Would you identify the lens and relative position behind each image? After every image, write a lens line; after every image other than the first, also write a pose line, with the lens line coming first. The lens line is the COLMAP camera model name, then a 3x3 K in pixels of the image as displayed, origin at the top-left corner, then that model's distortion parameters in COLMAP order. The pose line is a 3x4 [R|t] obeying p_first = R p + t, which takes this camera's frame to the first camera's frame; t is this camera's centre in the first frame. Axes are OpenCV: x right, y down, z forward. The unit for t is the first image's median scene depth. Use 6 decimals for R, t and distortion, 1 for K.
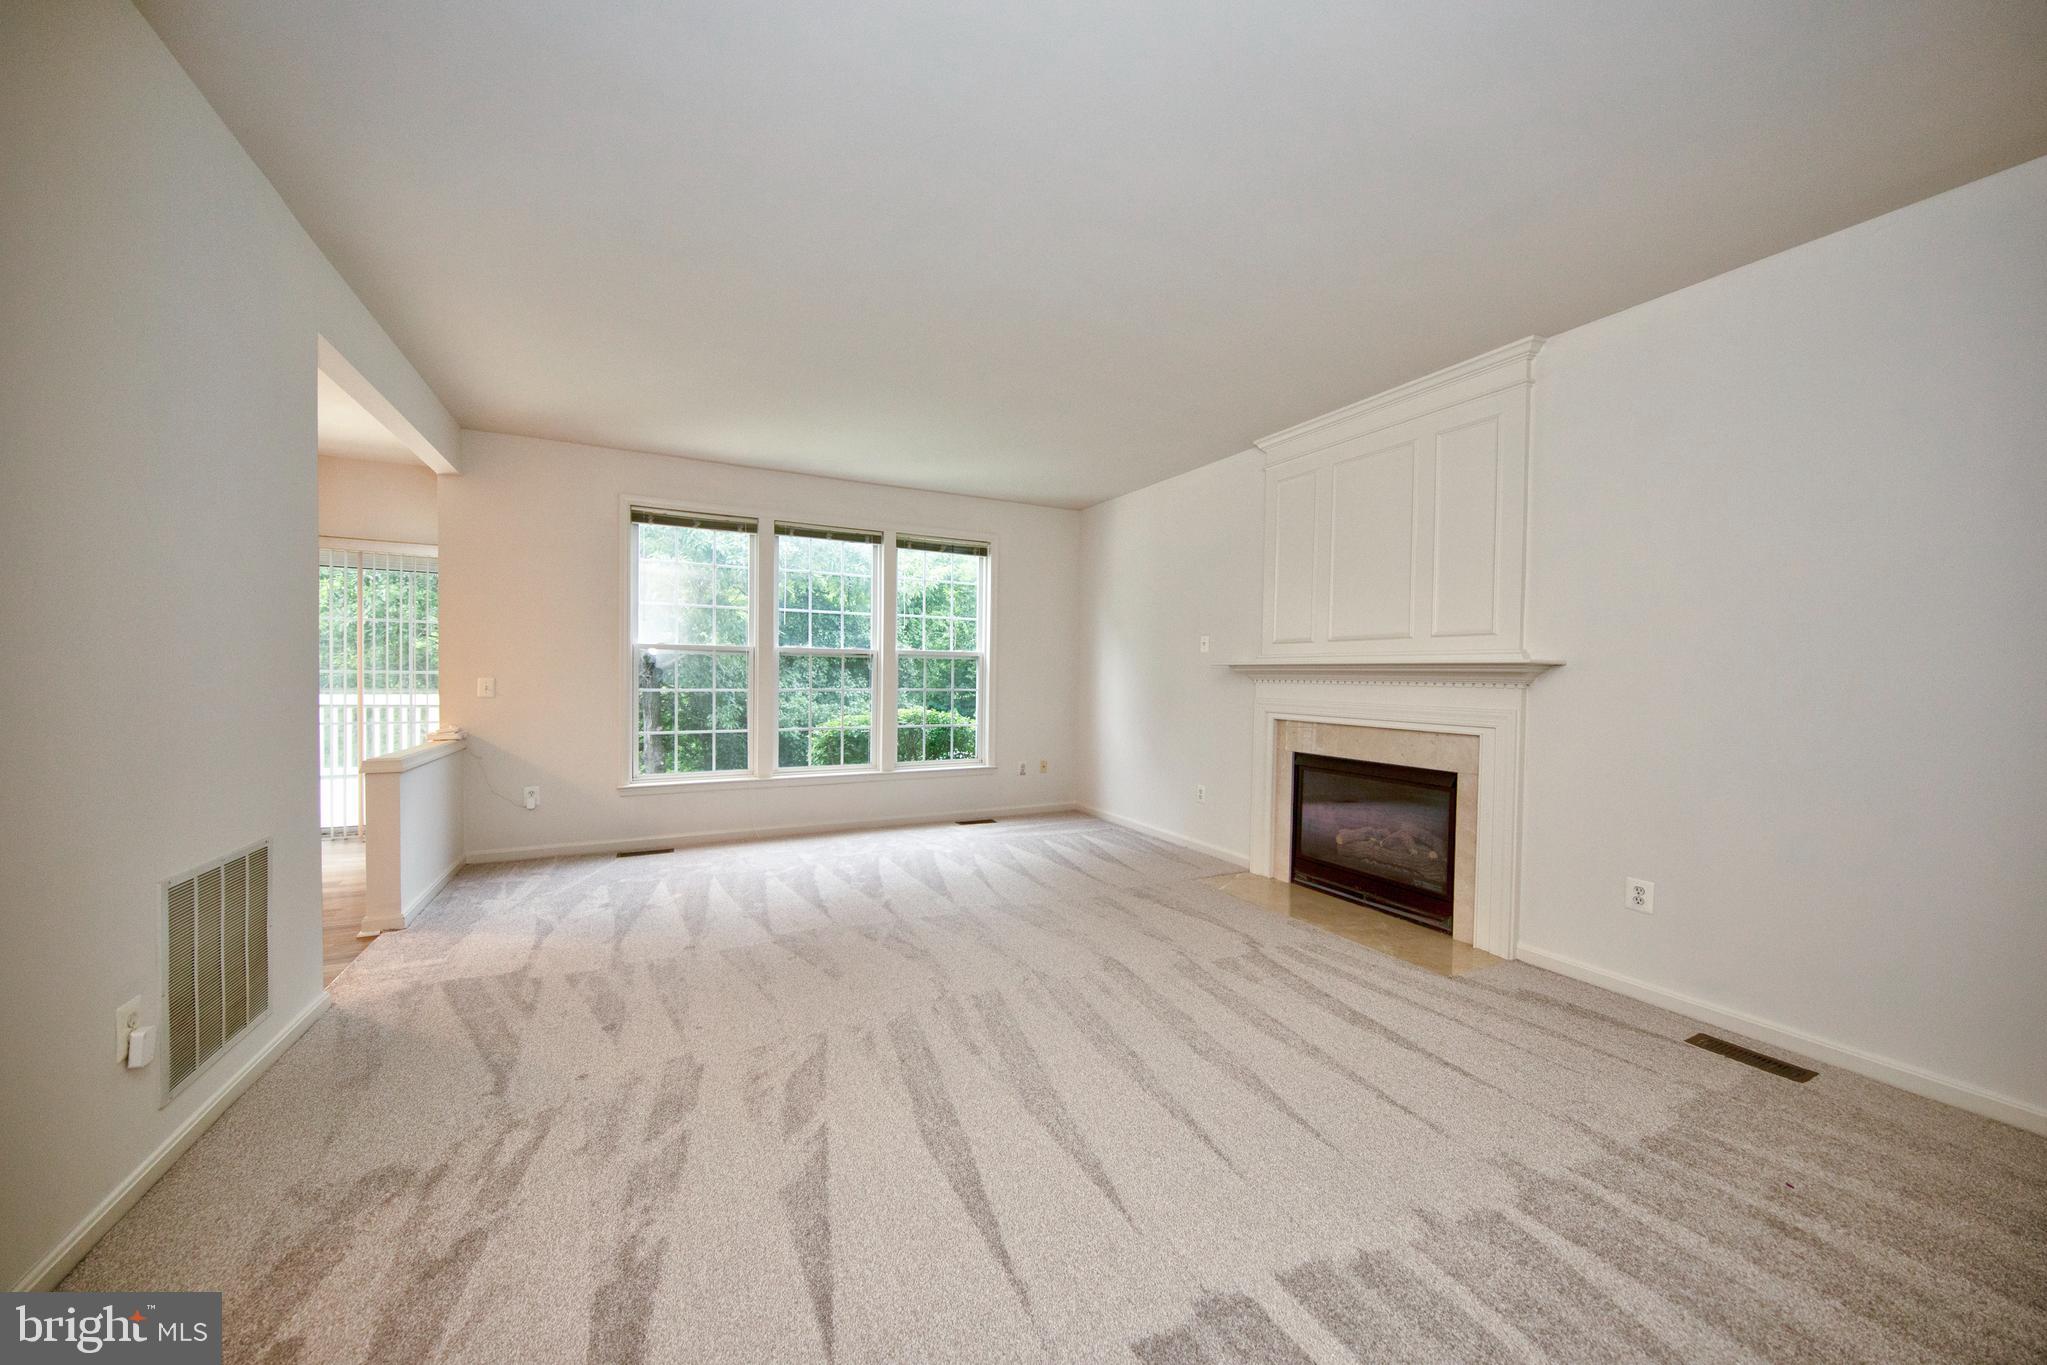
lens RADIAL K [[678.5, 0, 994.8], [0, 678.5, 678.2], [0, 0, 1]] dist [0.000930, -0.000062]
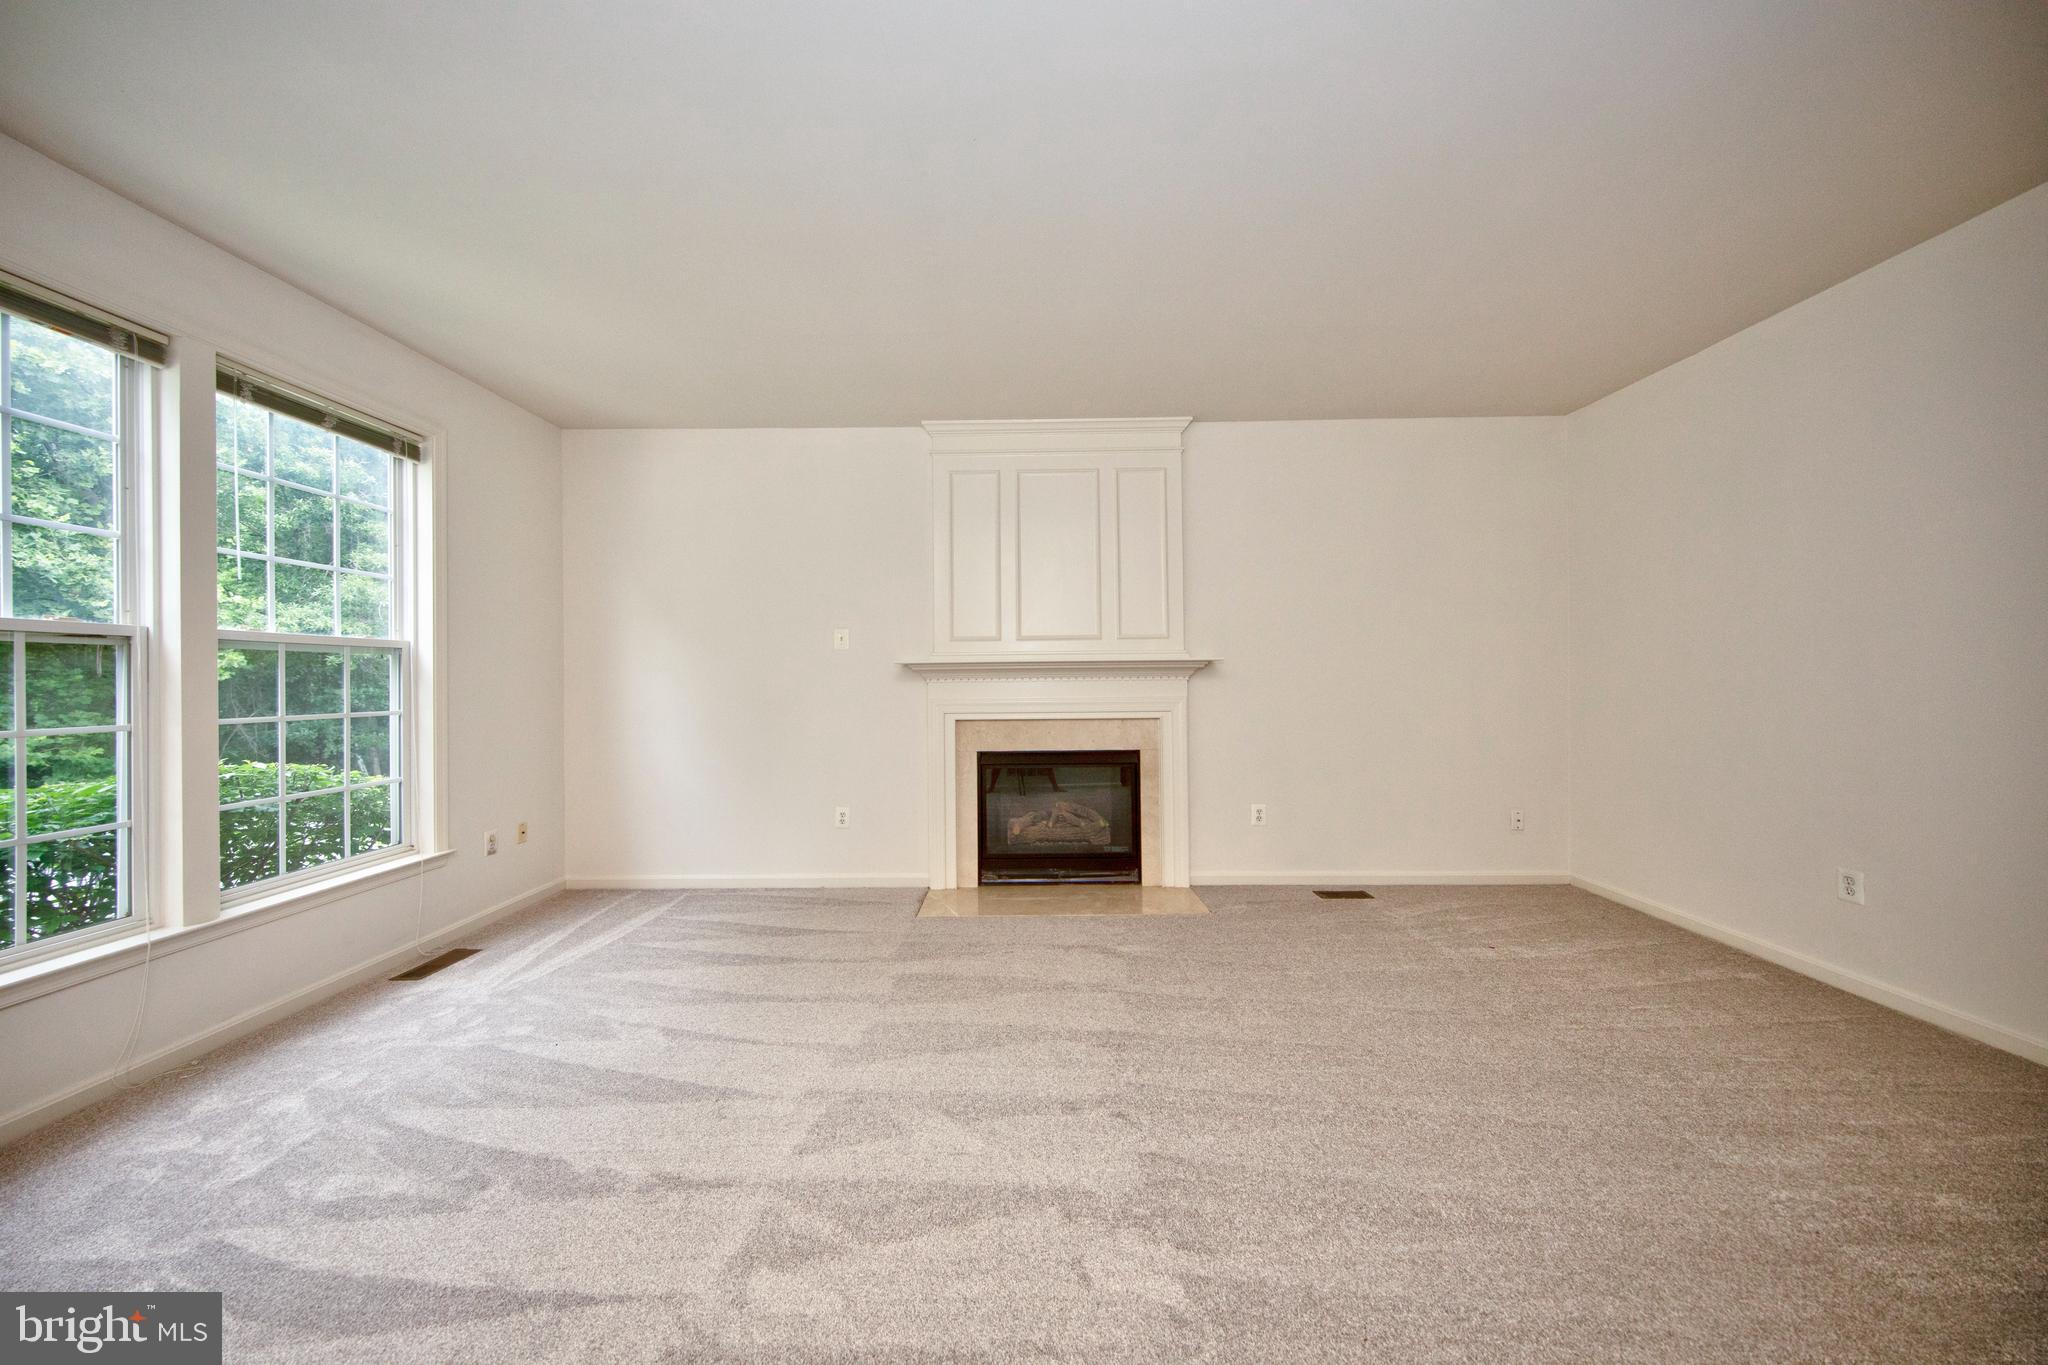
lens RADIAL K [[675.2, 0, 1014.7], [0, 675.2, 669.6], [0, 0, 1]] dist [0.002207, -0.002774]
pose [[0.458206, -0.009145, 0.888799, -0.404293], [0.020492, 0.999790, -0.000278, -0.008619], [-0.888610, 0.018341, 0.458297, 0.509456]]
